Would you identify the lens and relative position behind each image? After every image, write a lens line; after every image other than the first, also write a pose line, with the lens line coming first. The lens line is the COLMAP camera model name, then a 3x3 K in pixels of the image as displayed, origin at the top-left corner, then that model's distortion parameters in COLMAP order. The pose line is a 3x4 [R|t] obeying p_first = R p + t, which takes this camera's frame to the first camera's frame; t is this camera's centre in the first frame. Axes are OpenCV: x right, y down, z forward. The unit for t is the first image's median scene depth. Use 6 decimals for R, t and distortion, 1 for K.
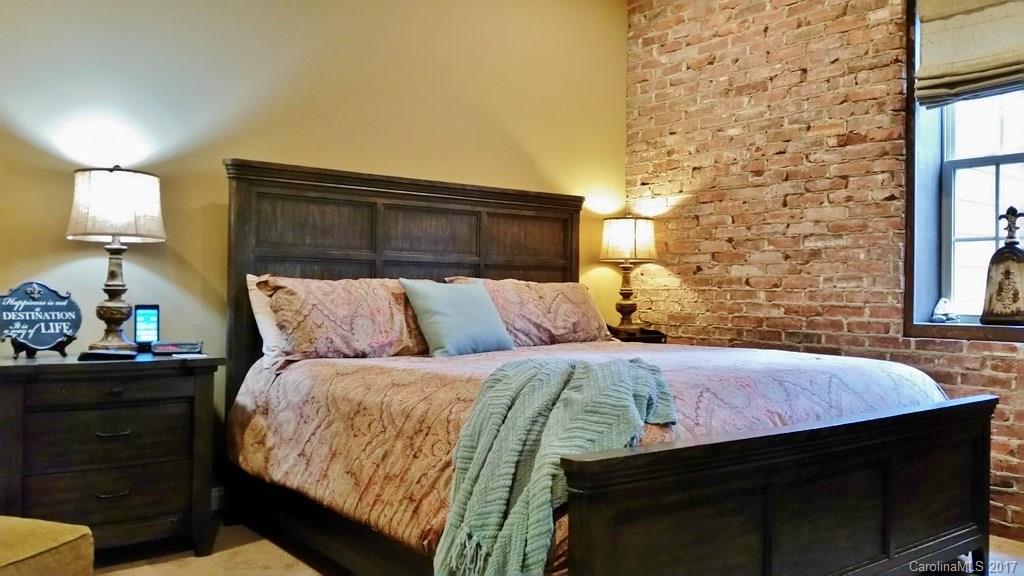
lens RADIAL K [[832.4, 0, 512.0], [0, 832.4, 288.0], [0, 0, 1]] dist [0.150519, -0.335165]
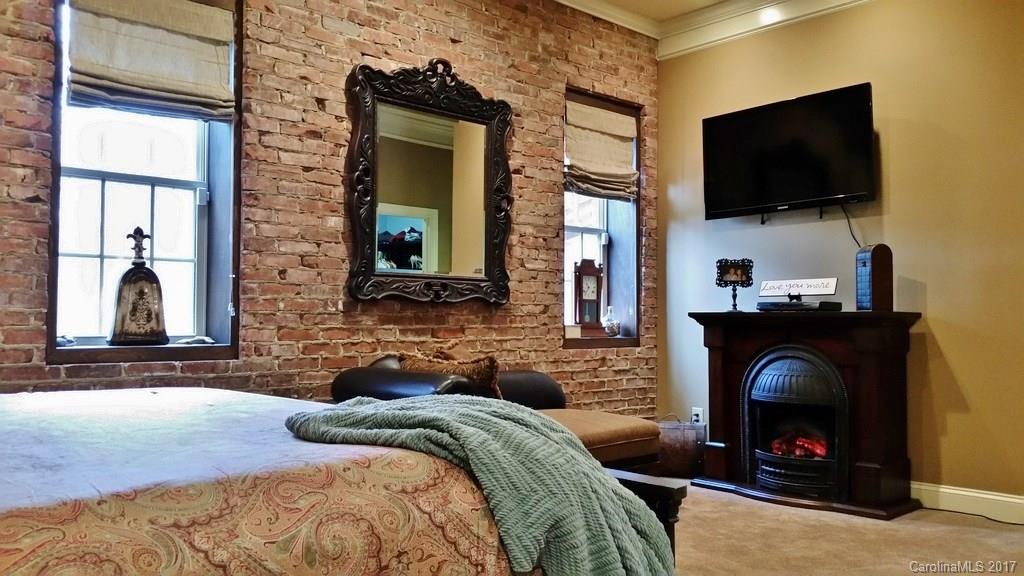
lens RADIAL K [[832.4, 0, 512.0], [0, 832.4, 288.0], [0, 0, 1]] dist [0.150519, -0.335165]
pose [[-0.110283, 0.027155, 0.993529, -0.432450], [-0.007948, 0.999571, -0.028202, 0.000928], [-0.993868, -0.011007, -0.110020, 0.629175]]
